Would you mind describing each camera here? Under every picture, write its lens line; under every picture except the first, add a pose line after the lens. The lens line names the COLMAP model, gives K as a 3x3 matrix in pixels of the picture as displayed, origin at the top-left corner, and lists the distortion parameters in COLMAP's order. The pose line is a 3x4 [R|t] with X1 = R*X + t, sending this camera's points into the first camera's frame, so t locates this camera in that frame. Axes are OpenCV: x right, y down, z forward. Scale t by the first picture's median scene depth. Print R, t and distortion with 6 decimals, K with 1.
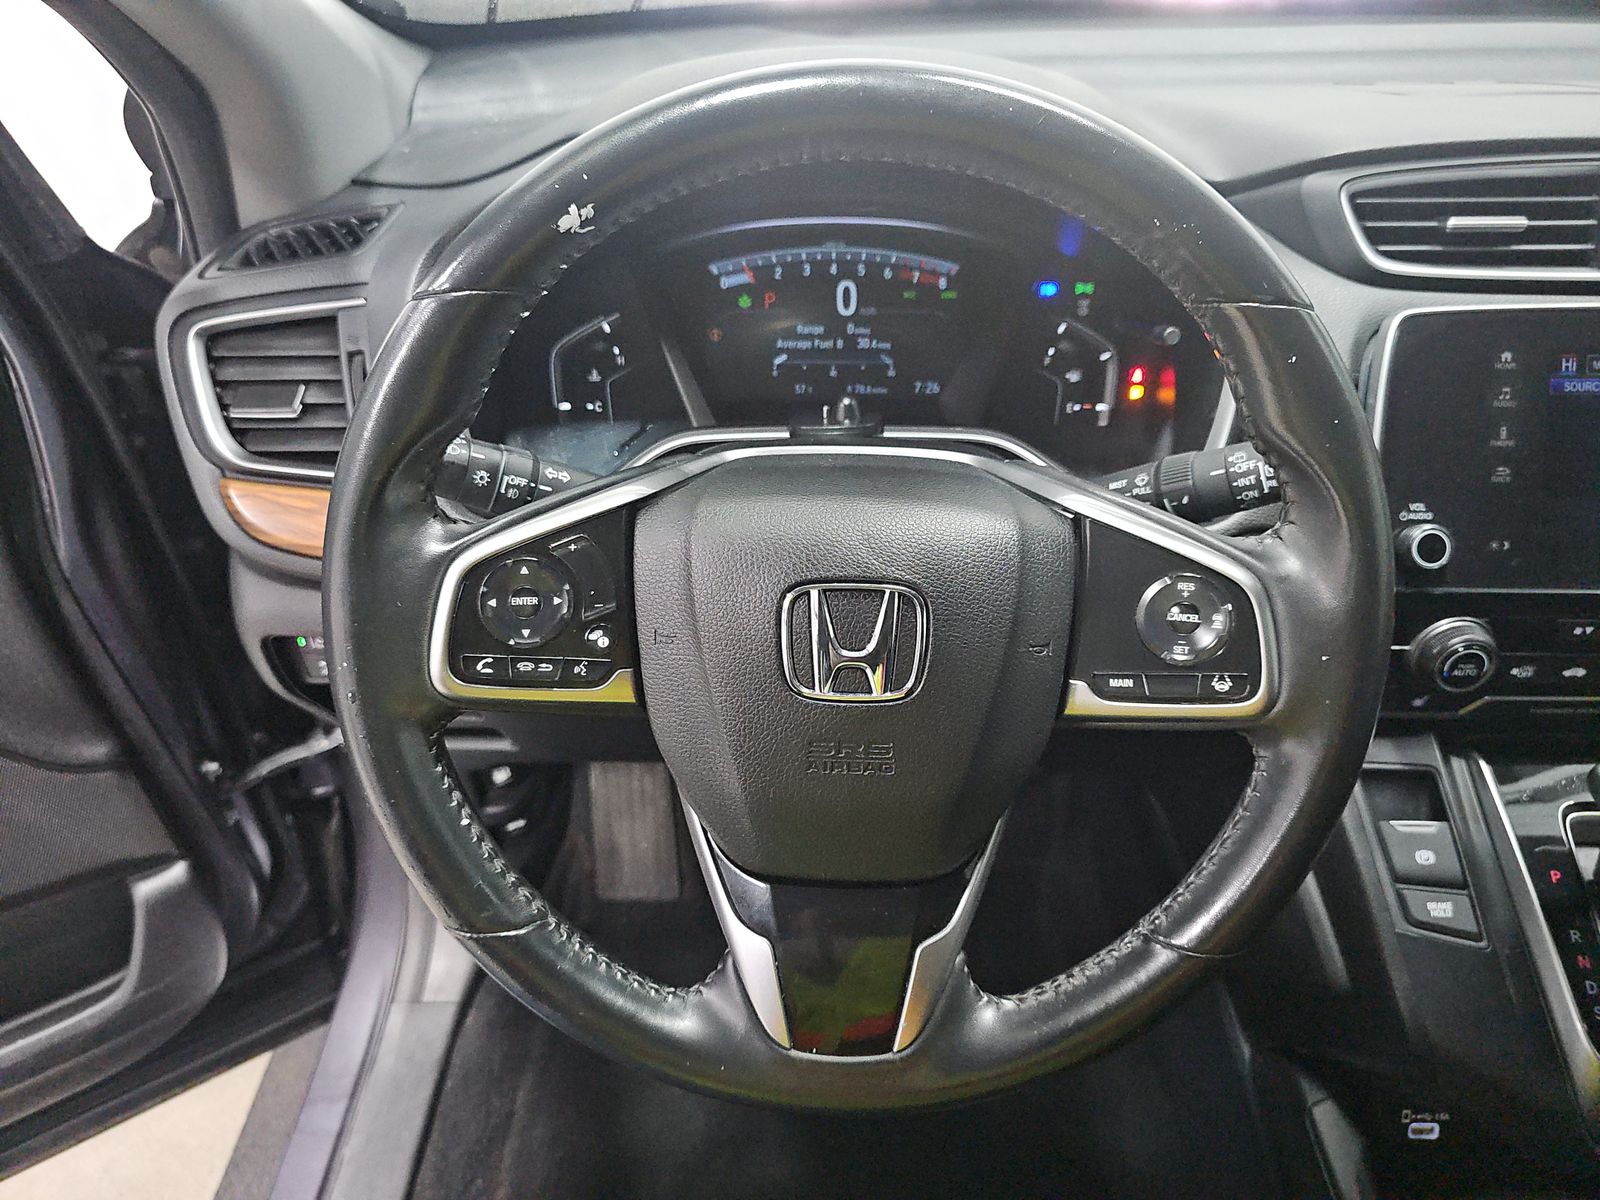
lens RADIAL K [[1040.0, 0, 800.0], [0, 1040.0, 600.0], [0, 0, 1]] dist [0.001677, 0.000927]
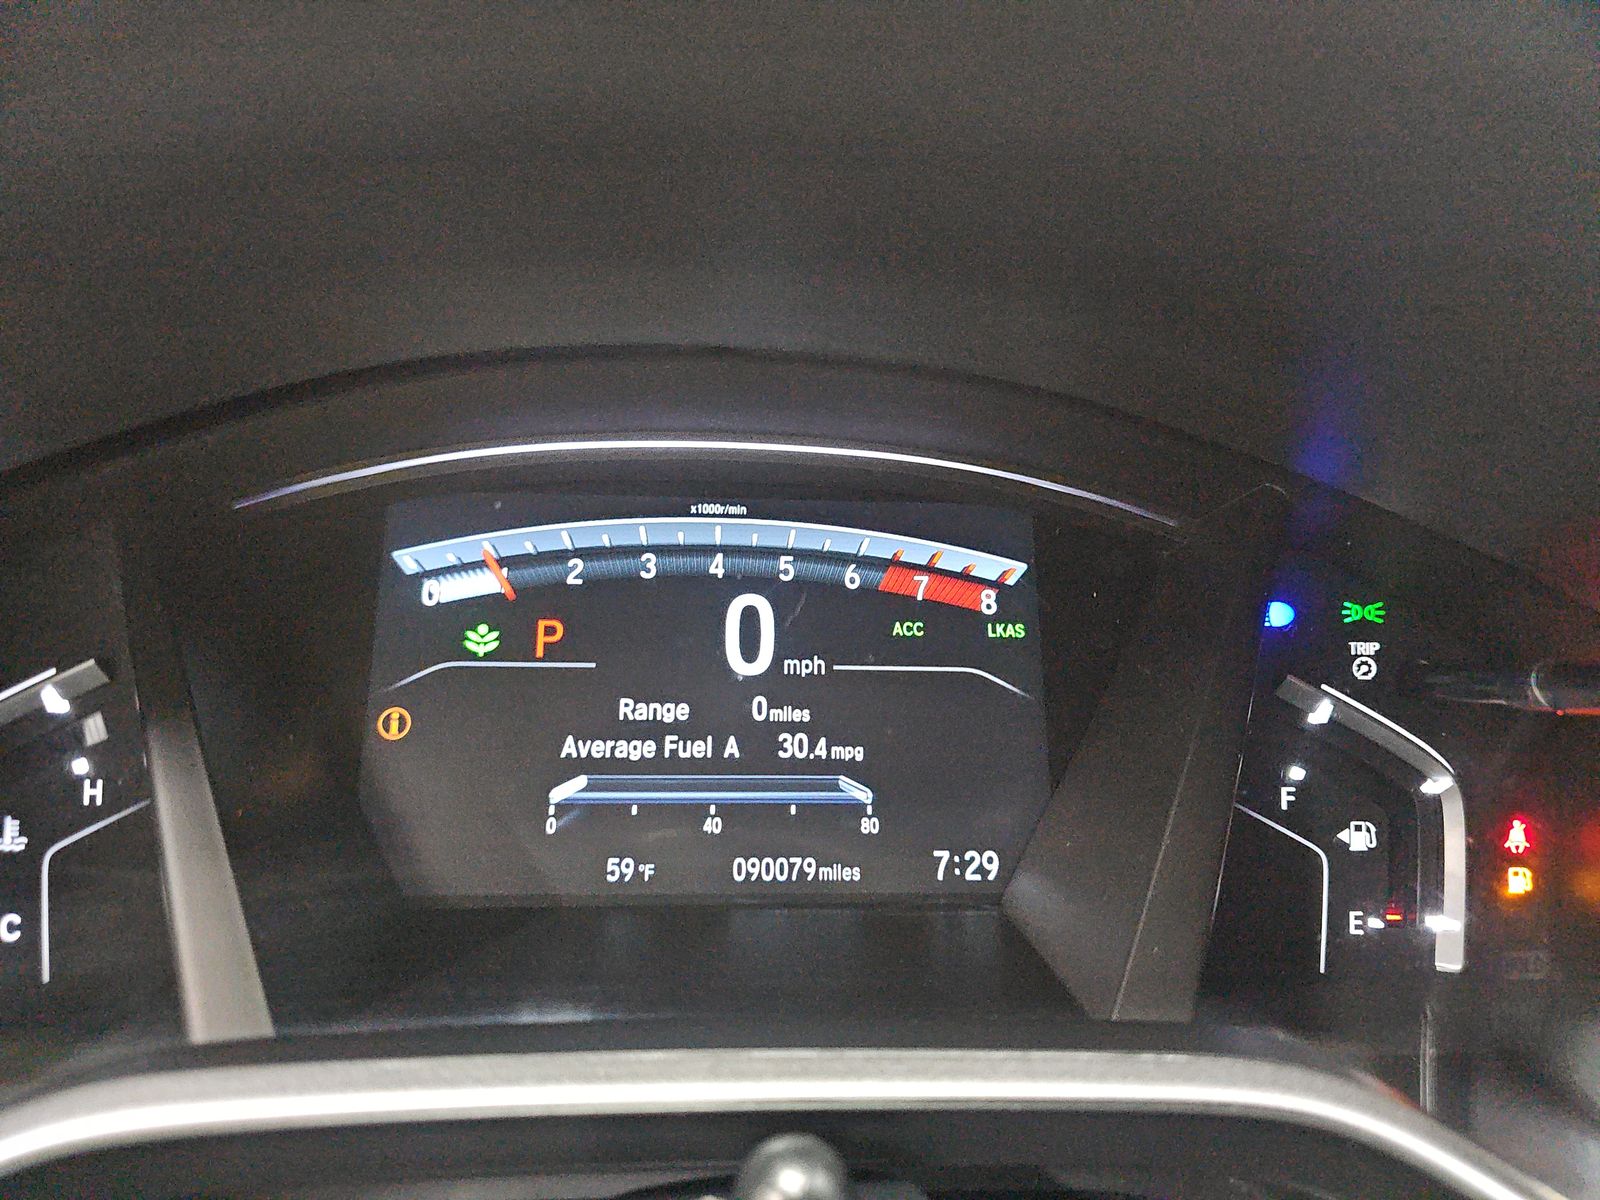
lens RADIAL K [[1064.7, 0, 801.4], [0, 1064.7, 615.4], [0, 0, 1]] dist [0.040458, -0.005736]
pose [[0.996519, 0.015130, 0.081980, 0.031371], [0.015868, 0.930987, -0.364708, -0.150435], [-0.081840, 0.364739, 0.927506, 0.623882]]
